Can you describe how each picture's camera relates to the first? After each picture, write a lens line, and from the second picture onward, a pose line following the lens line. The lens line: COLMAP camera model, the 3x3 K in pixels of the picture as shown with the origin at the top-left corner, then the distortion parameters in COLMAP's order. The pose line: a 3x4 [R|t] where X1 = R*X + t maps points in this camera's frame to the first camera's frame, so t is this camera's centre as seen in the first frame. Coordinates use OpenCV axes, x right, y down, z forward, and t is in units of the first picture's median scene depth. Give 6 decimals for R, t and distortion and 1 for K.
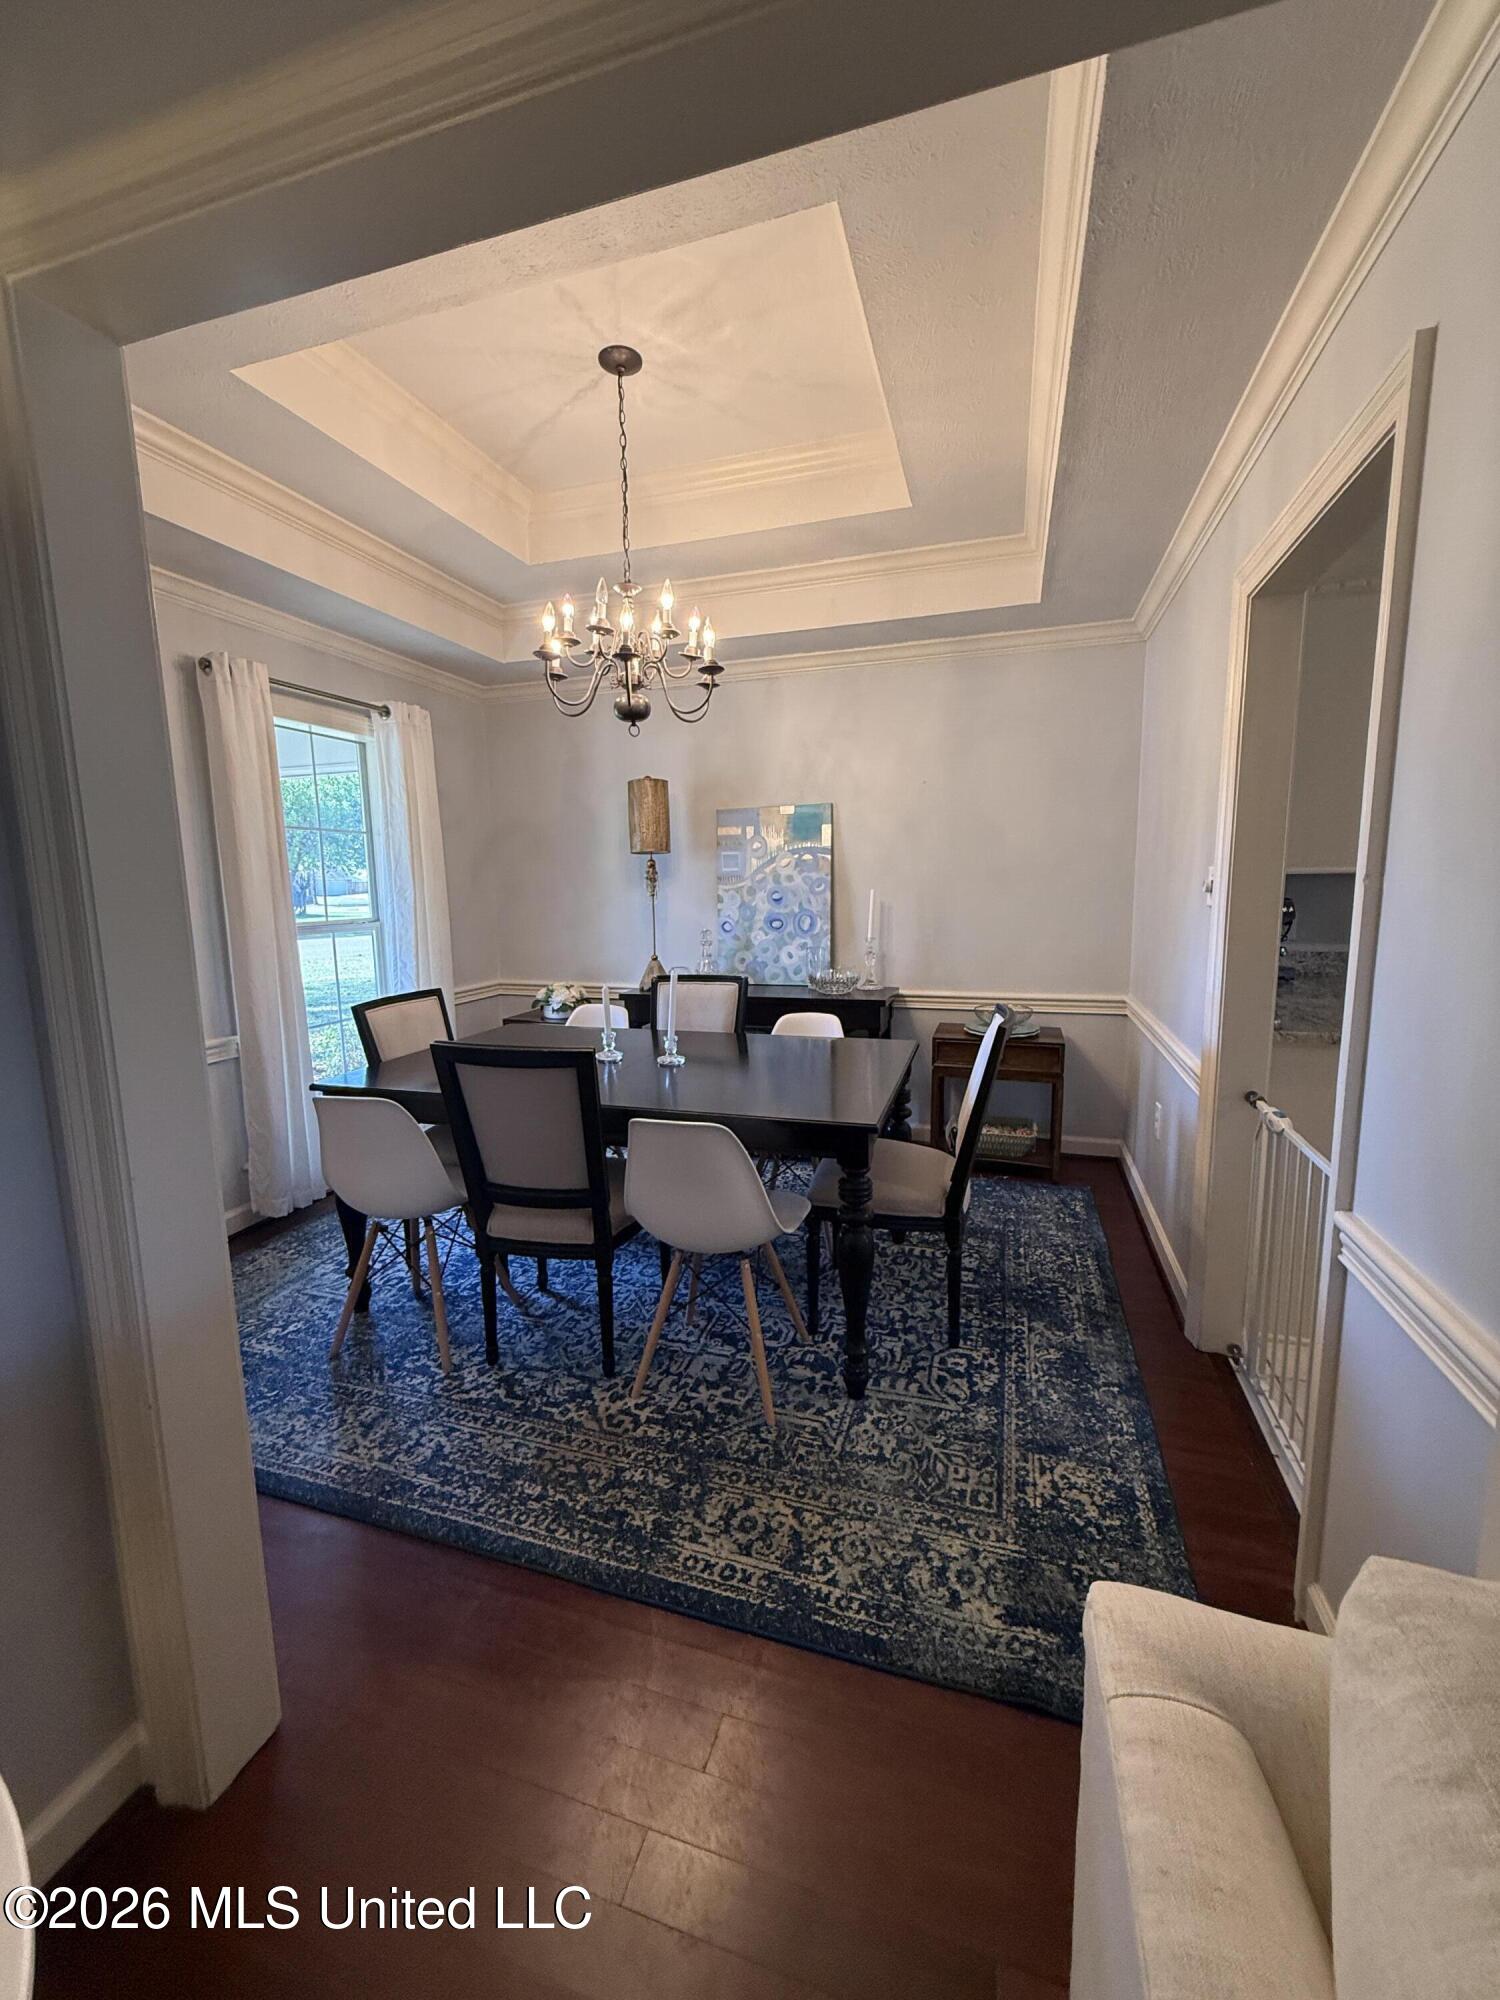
lens RADIAL K [[794.9, 0, 753.2], [0, 794.9, 990.8], [0, 0, 1]] dist [0.002917, -0.001447]
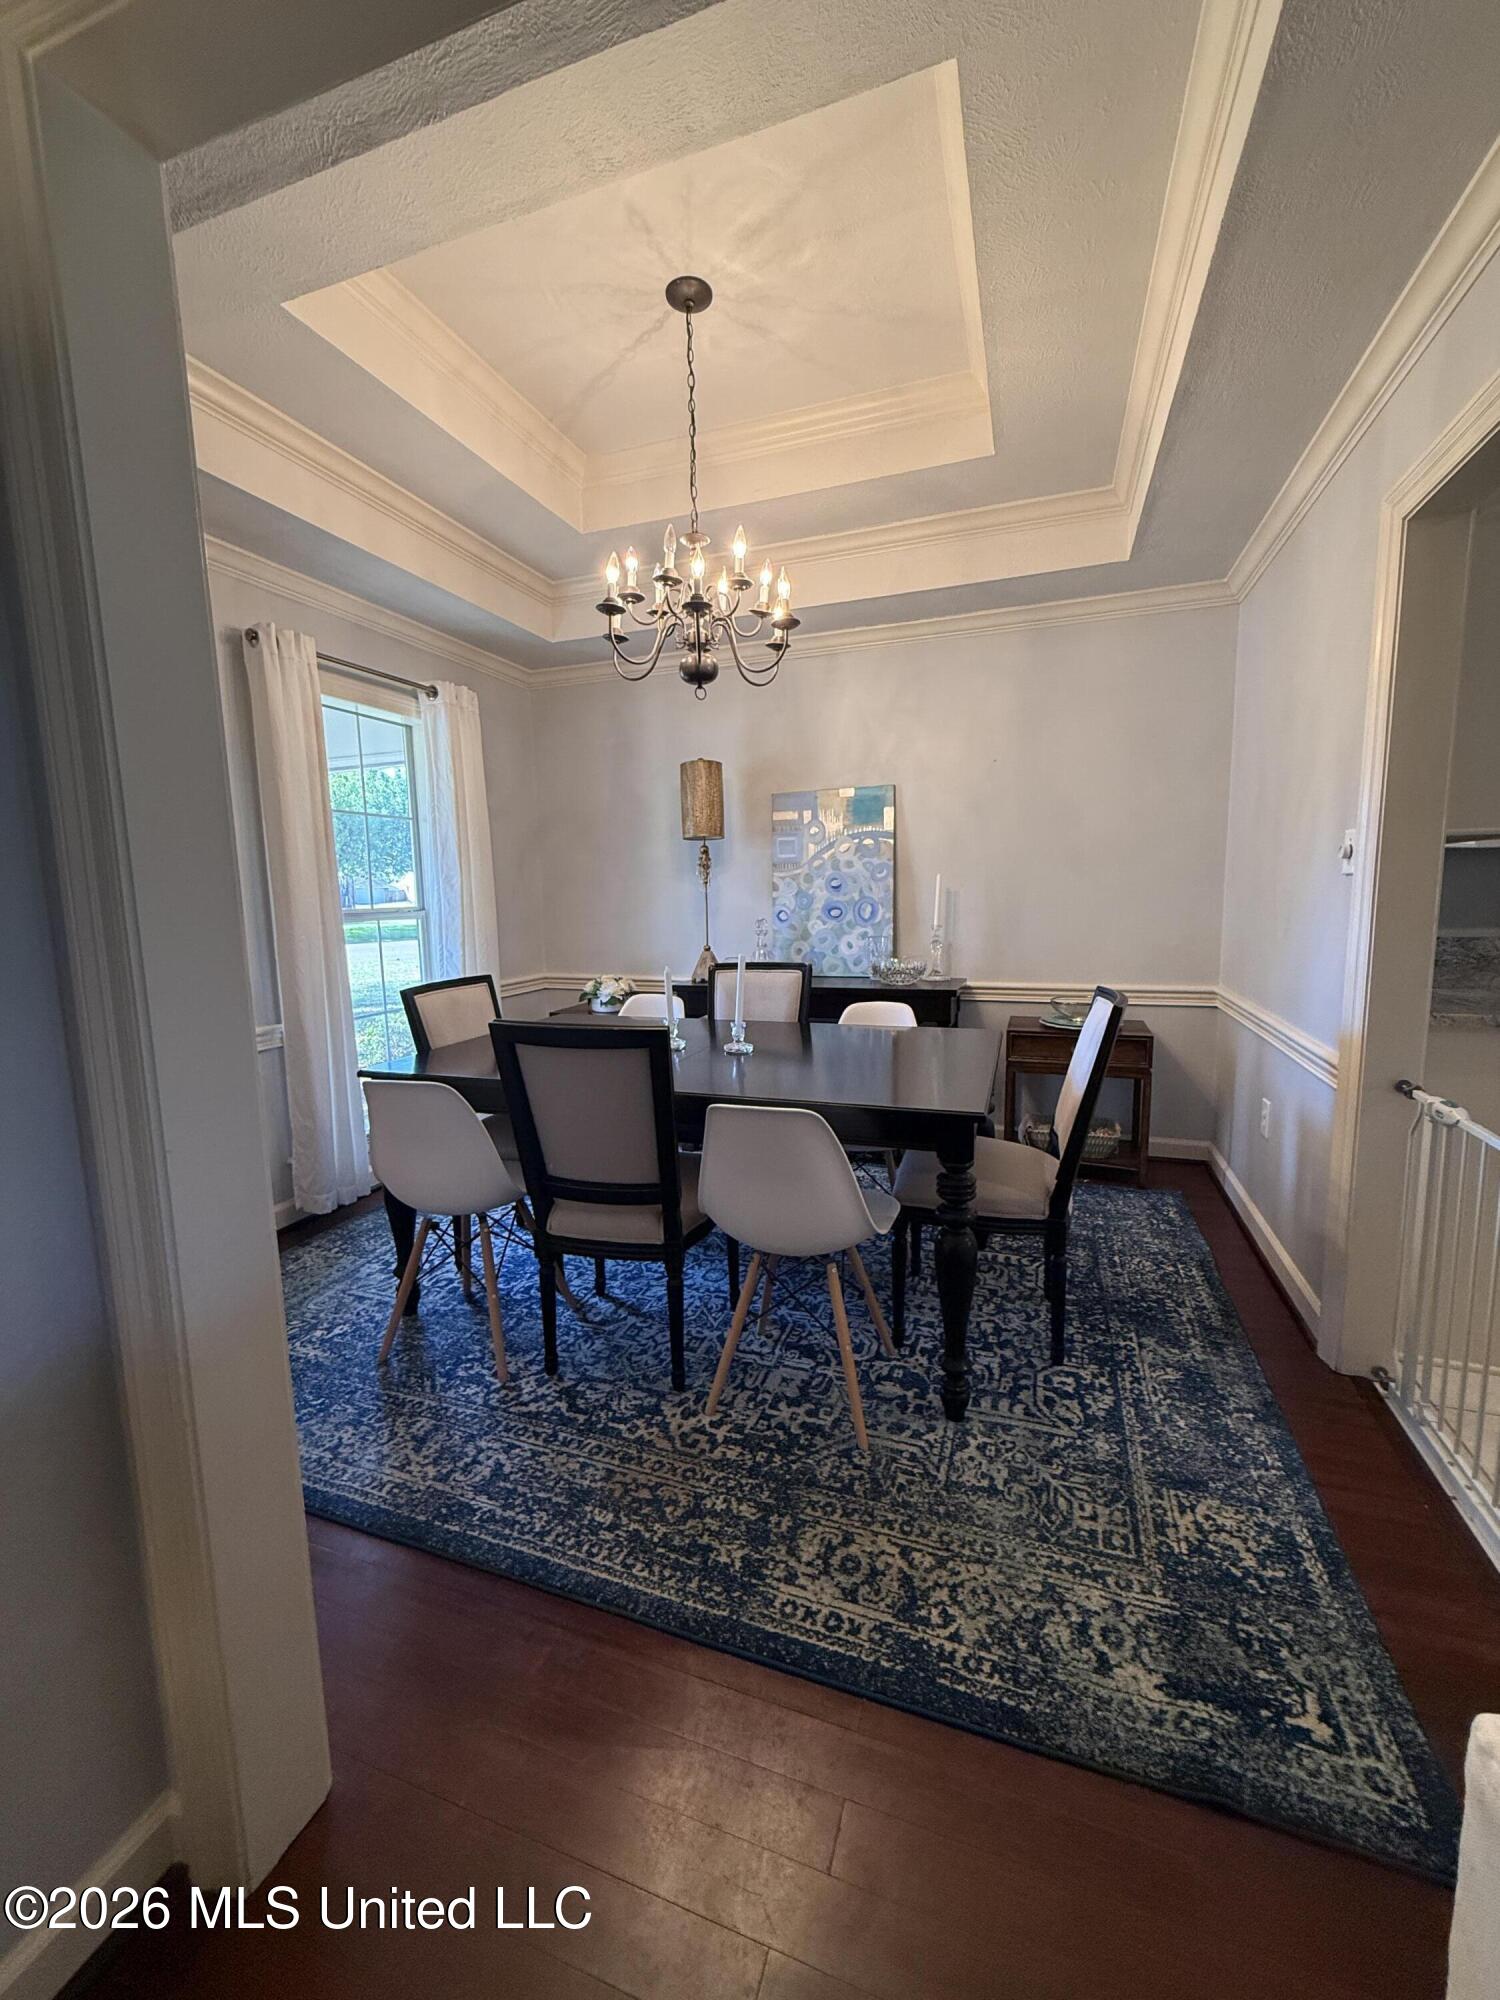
lens RADIAL K [[794.9, 0, 753.8], [0, 794.9, 990.7], [0, 0, 1]] dist [0.002917, -0.001447]
pose [[0.999324, 0.000484, -0.036759, -0.061638], [-0.000845, 0.999951, -0.009827, 0.035333], [0.036752, 0.009851, 0.999276, 0.085984]]
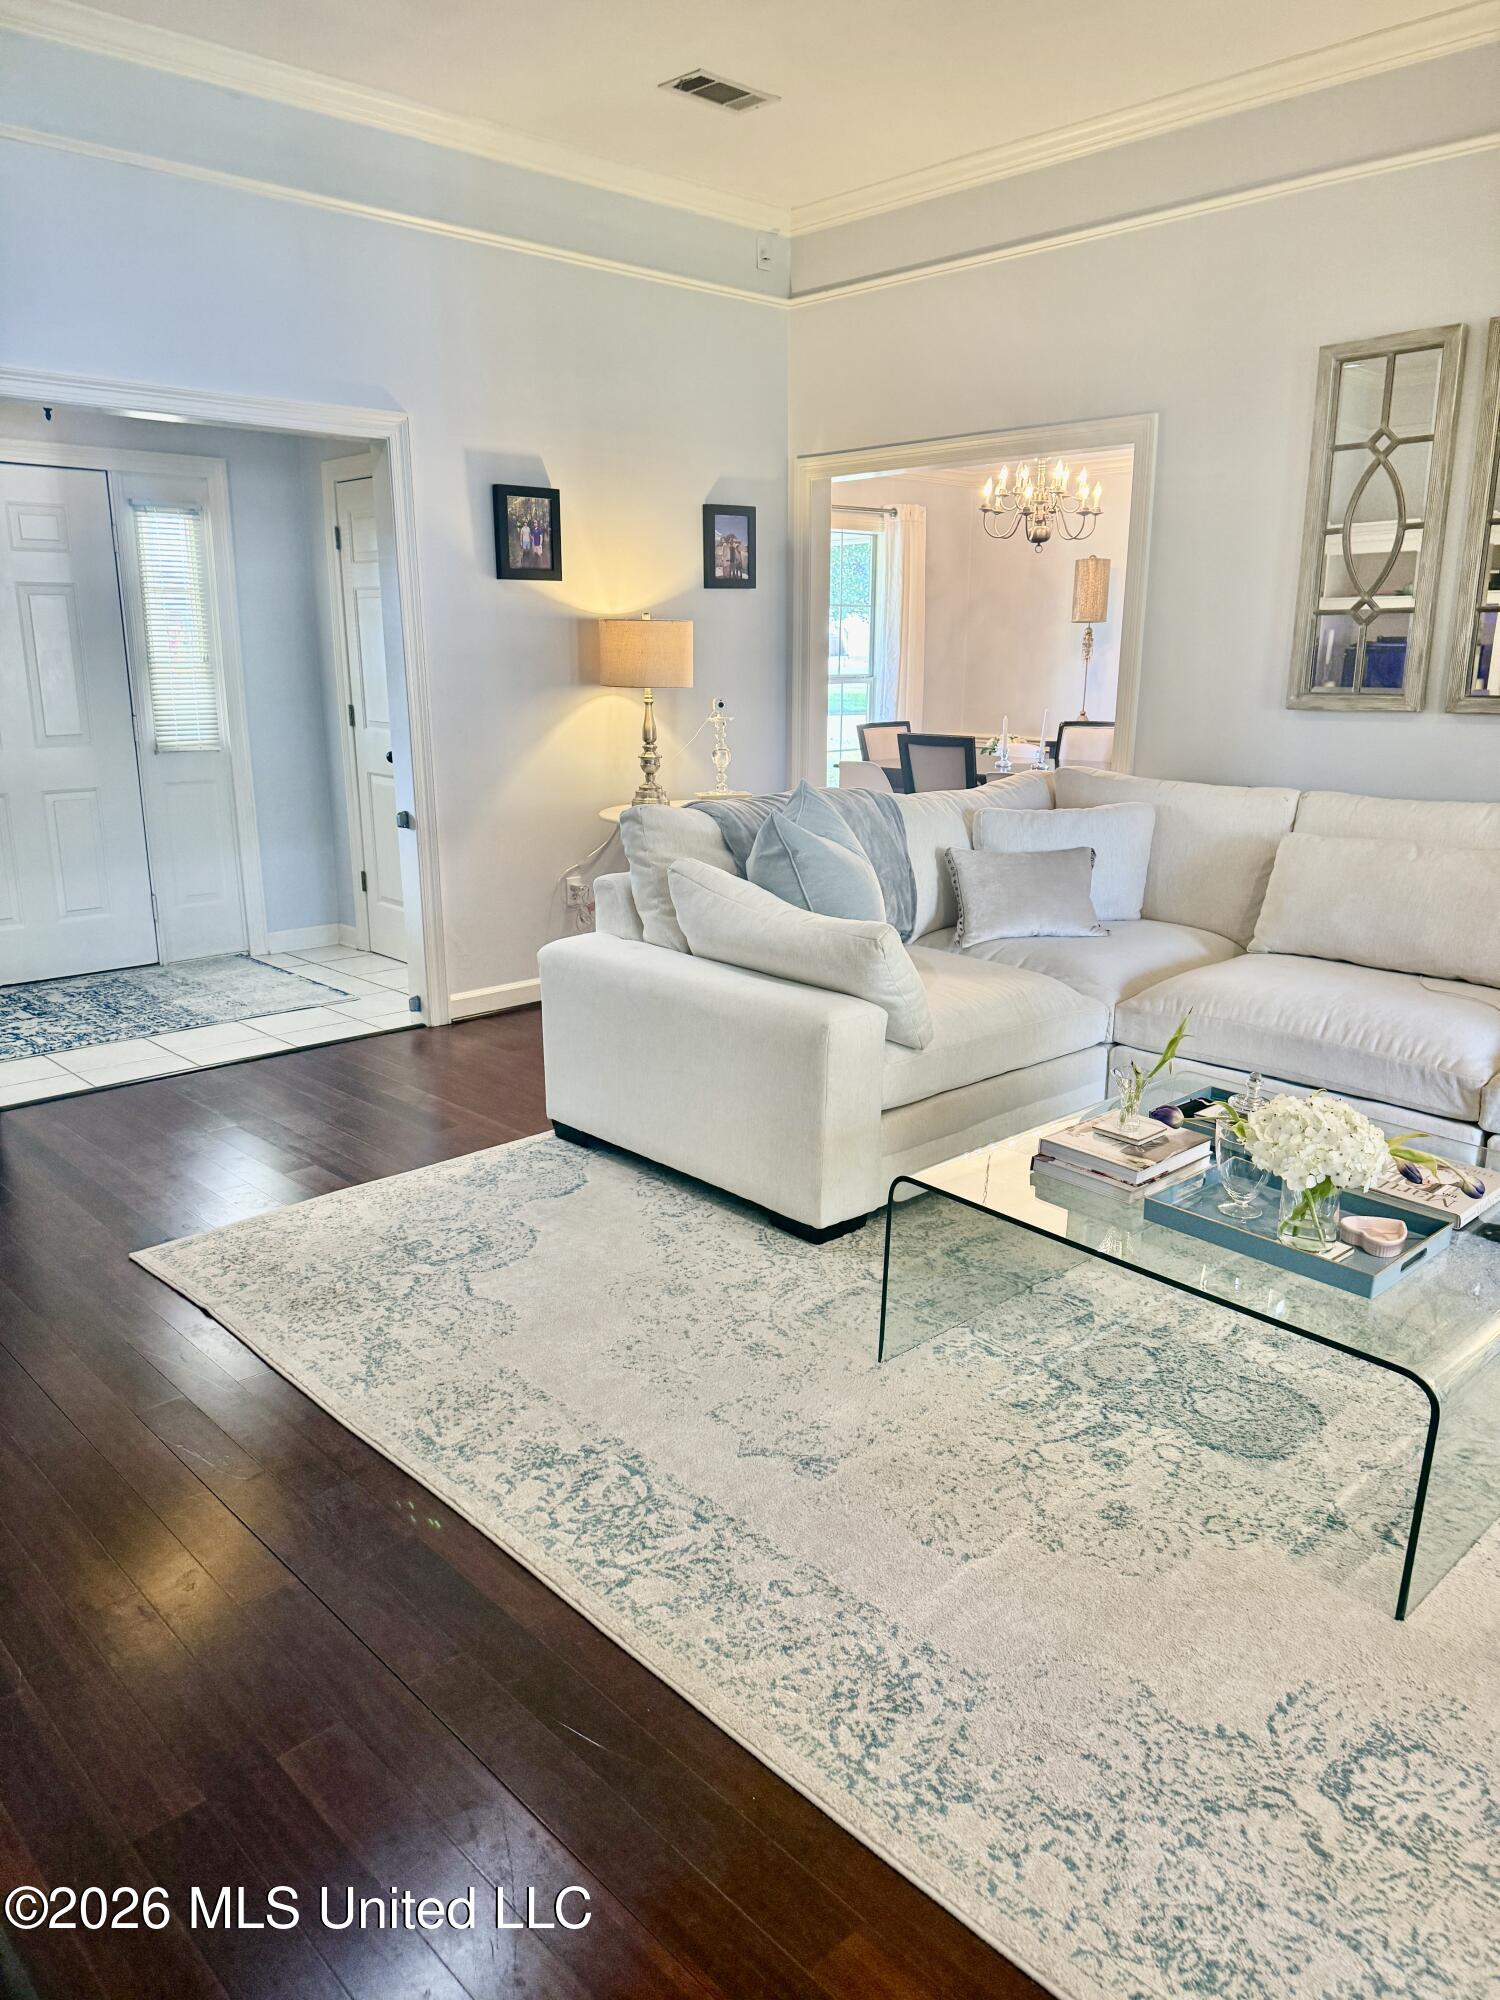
lens RADIAL K [[1403.0, 0, 759.4], [0, 1403.0, 990.6], [0, 0, 1]] dist [0.078440, -0.007032]
pose [[0.875534, 0.135218, -0.463850, 0.915901], [-0.085565, 0.988259, 0.126582, 0.263674], [0.475520, -0.071138, 0.876824, -2.077051]]
